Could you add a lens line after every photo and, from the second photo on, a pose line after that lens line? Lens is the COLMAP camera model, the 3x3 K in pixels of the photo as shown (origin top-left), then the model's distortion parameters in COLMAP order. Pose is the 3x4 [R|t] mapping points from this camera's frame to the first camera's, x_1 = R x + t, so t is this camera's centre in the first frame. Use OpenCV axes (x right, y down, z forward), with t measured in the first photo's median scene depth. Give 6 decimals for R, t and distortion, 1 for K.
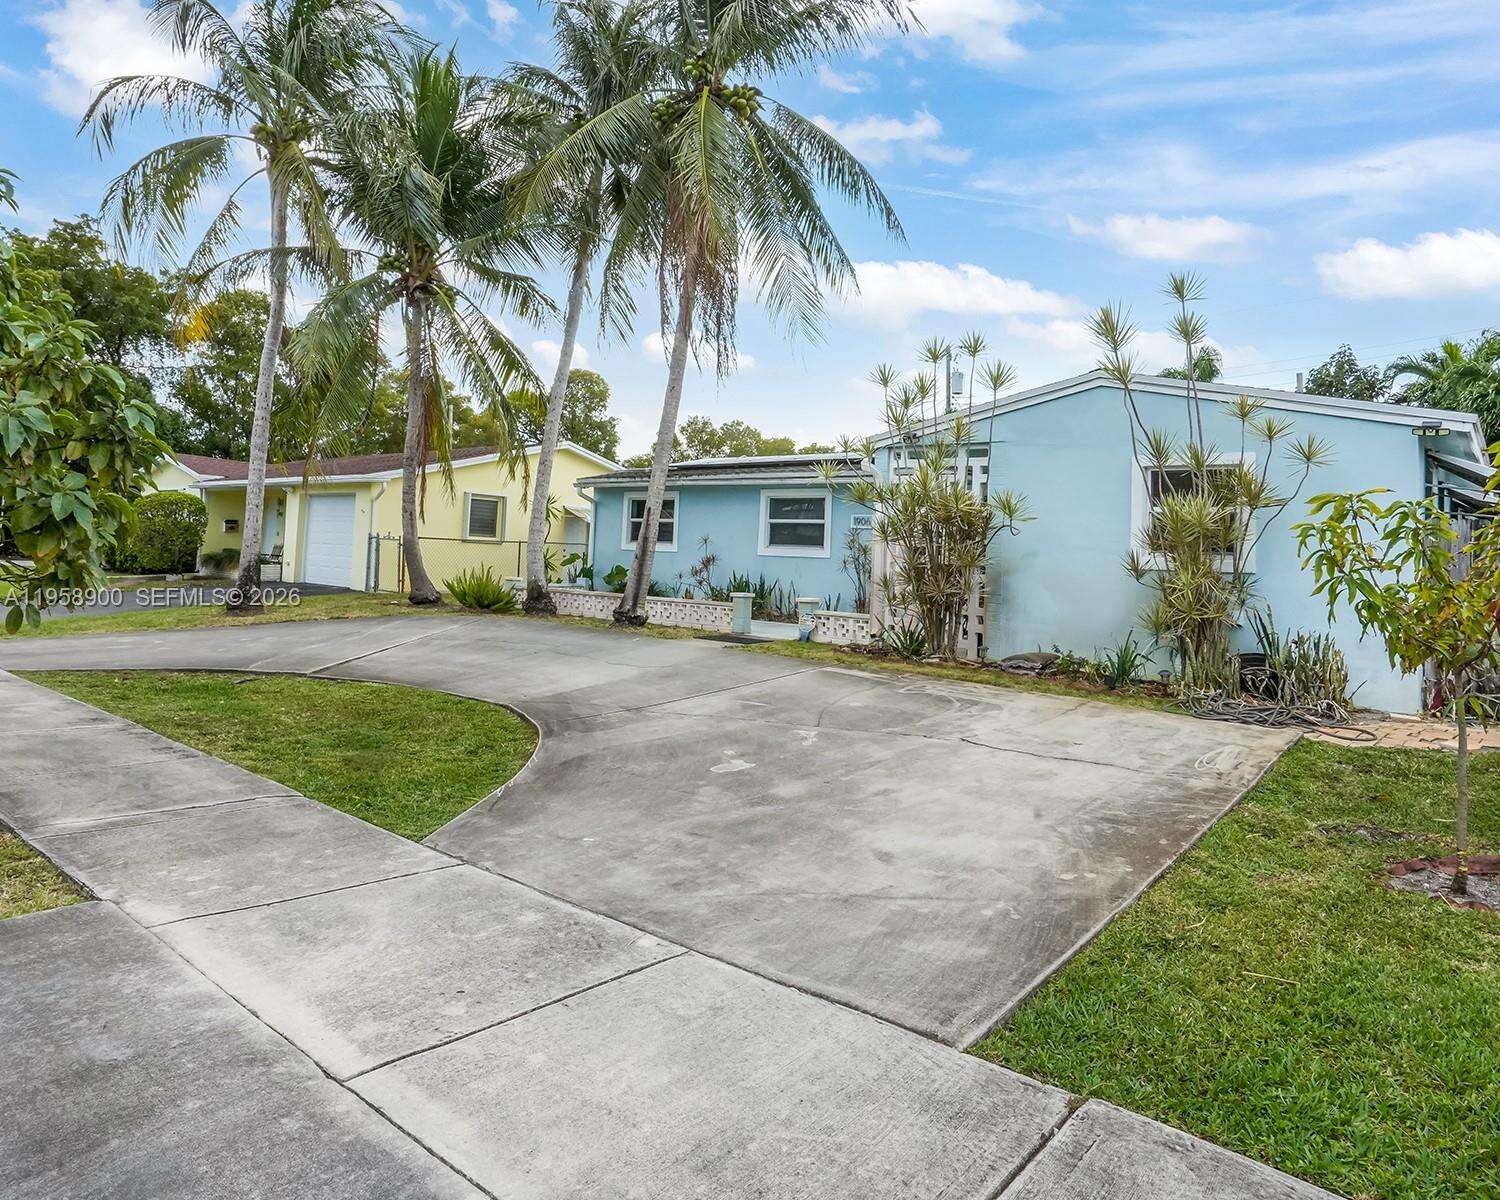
lens RADIAL K [[930.8, 0, 808.6], [0, 930.8, 492.7], [0, 0, 1]] dist [-0.026796, 0.001500]
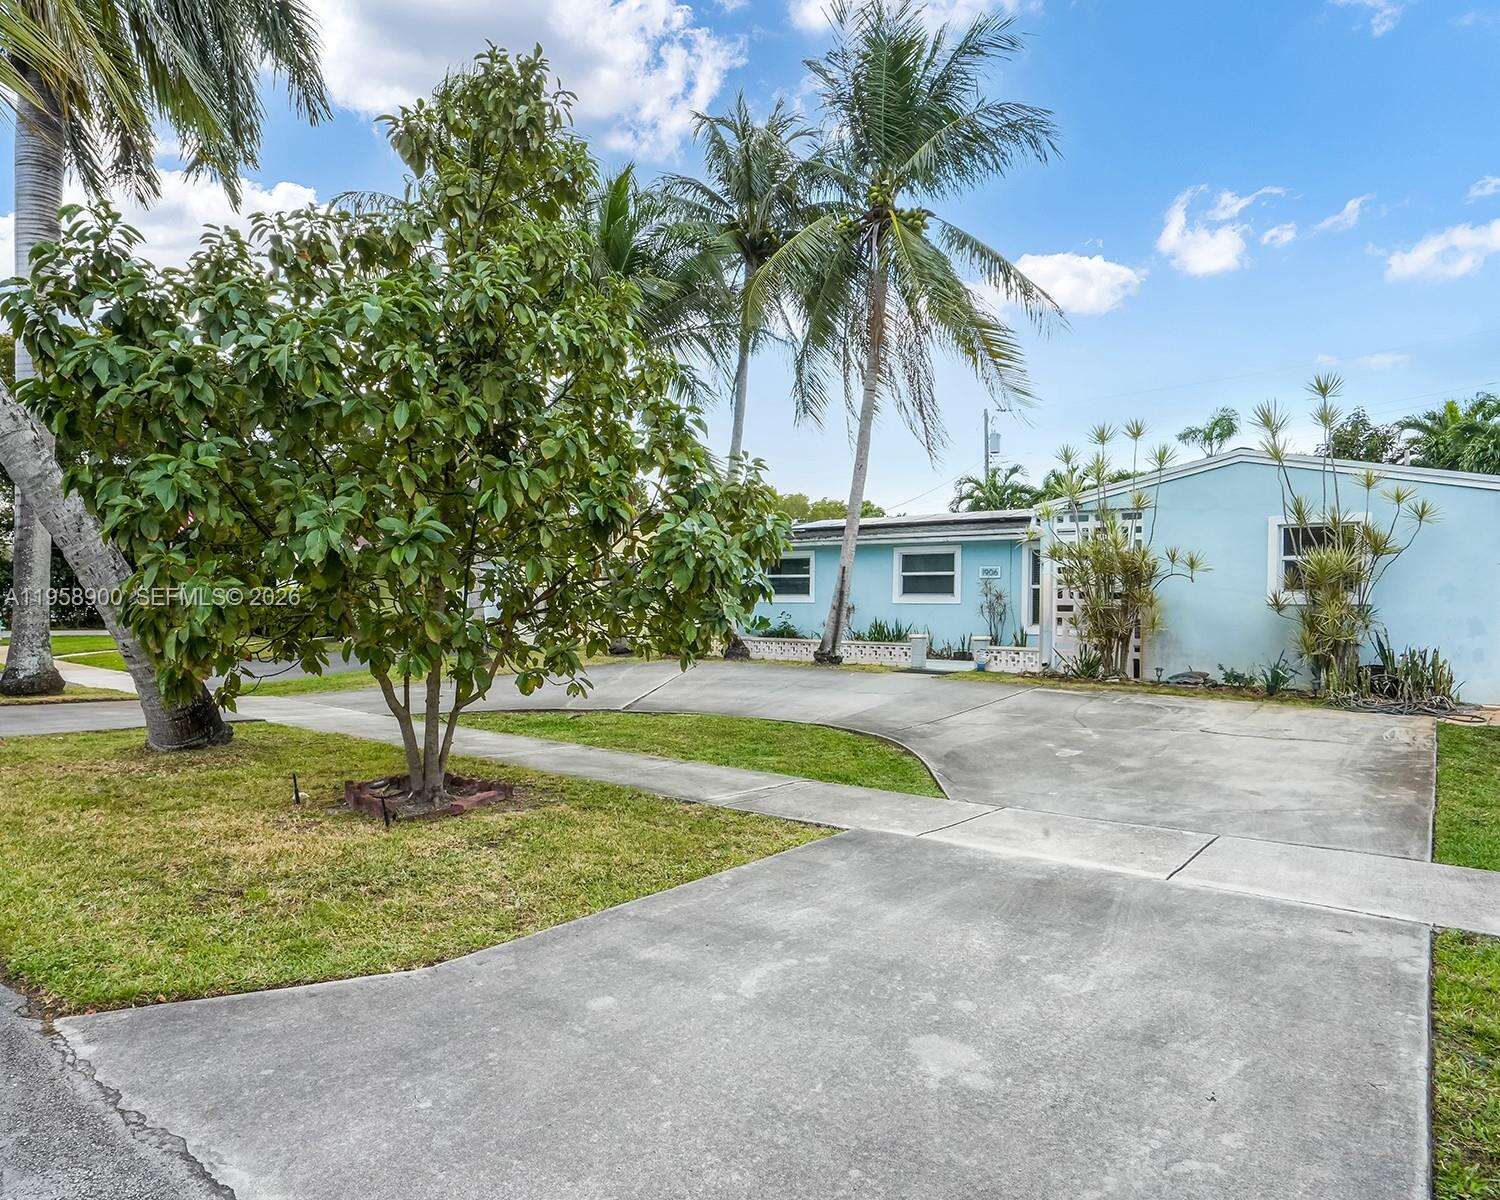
lens RADIAL K [[930.8, 0, 751.1], [0, 930.8, 602.1], [0, 0, 1]] dist [-0.026796, 0.001500]
pose [[0.998913, -0.031915, 0.033964, -0.380062], [0.029587, 0.997316, 0.066977, -0.025700], [-0.036010, -0.065900, 0.997176, -0.230865]]
